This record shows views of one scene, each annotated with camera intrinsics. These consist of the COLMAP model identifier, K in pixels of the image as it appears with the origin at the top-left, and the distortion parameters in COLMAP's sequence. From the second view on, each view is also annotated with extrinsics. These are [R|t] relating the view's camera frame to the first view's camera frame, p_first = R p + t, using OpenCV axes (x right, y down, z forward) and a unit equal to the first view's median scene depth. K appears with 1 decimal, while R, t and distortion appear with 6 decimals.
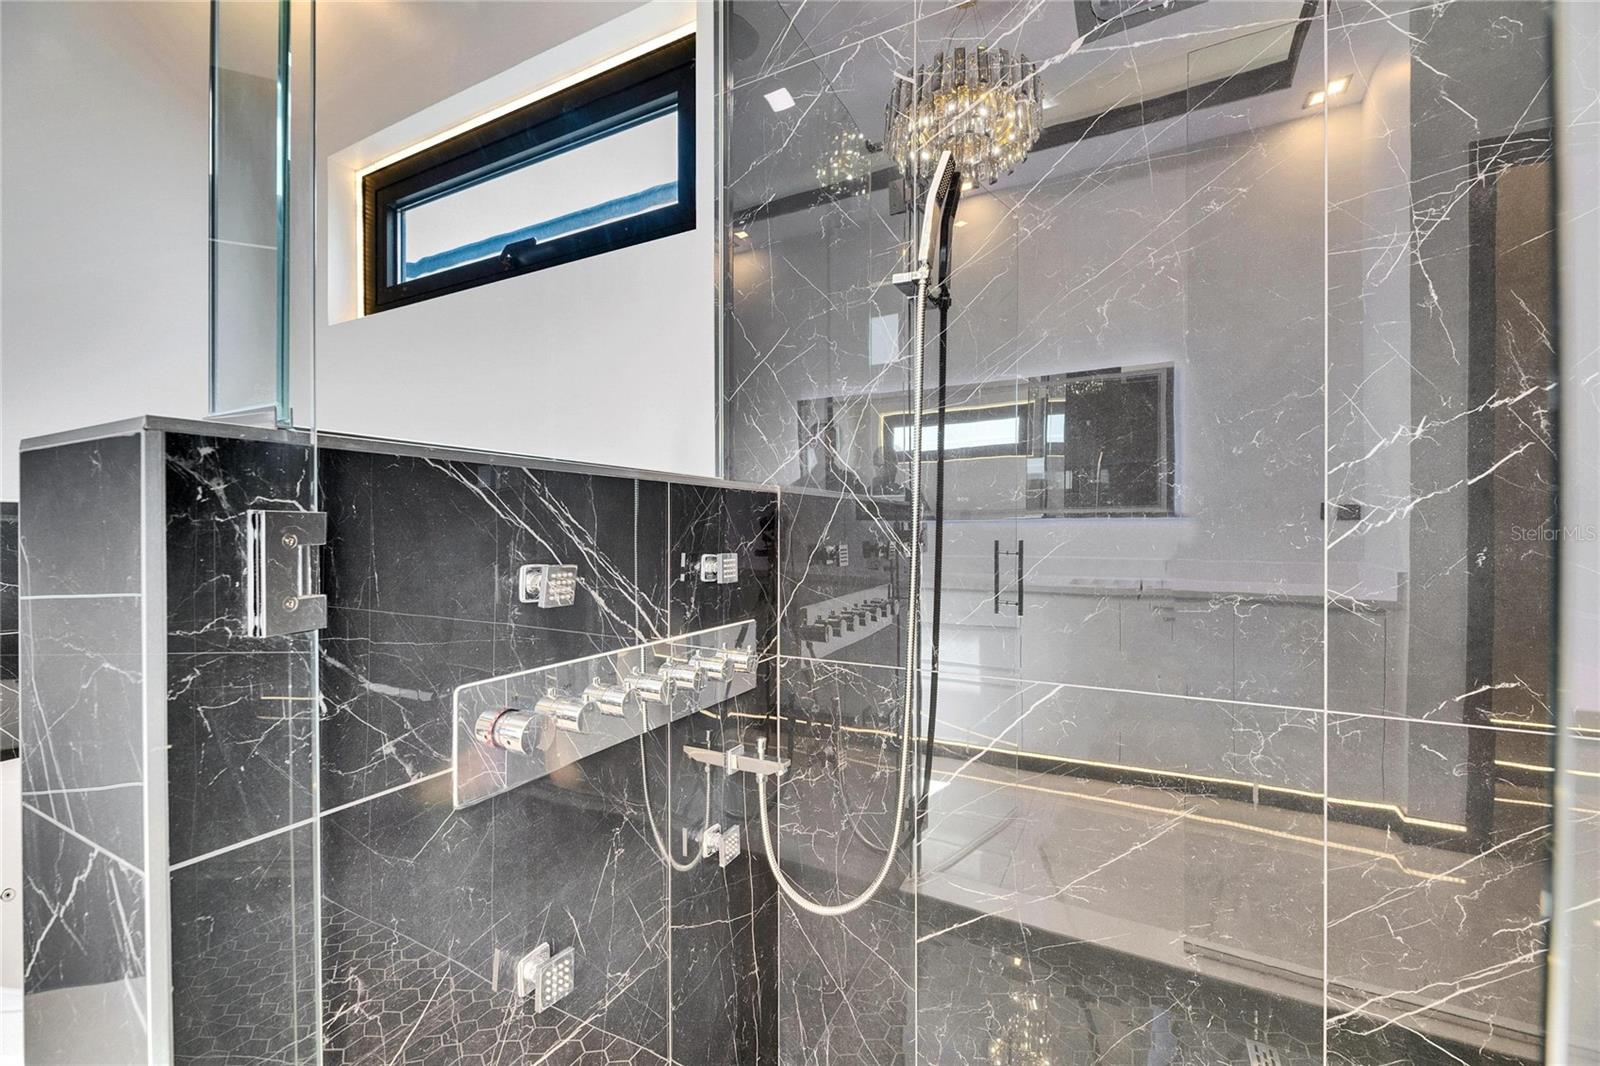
lens RADIAL K [[649.4, 0, 801.9], [0, 649.4, 532.1], [0, 0, 1]] dist [0.002262, -0.000748]
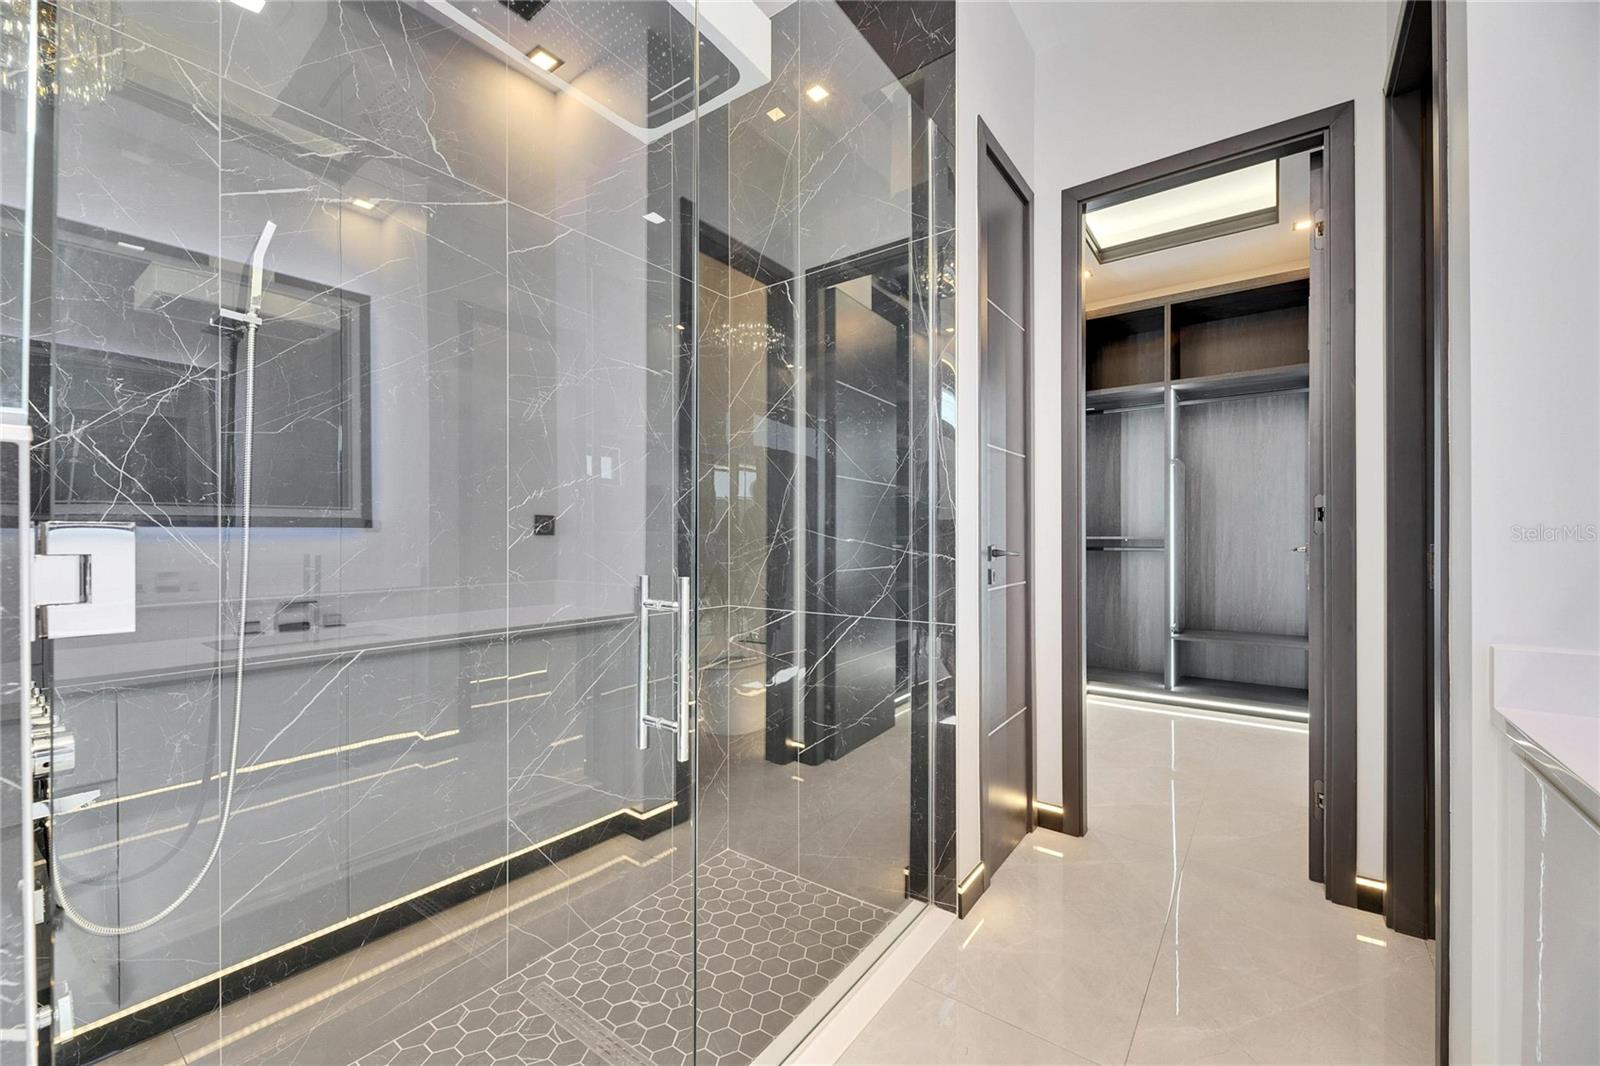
lens RADIAL K [[649.4, 0, 801.2], [0, 649.4, 539.1], [0, 0, 1]] dist [0.002262, -0.000748]
pose [[0.157009, 0.002512, 0.987594, -0.426937], [0.008443, 0.999957, -0.003885, 0.004689], [-0.987561, 0.008948, 0.156981, -0.078247]]
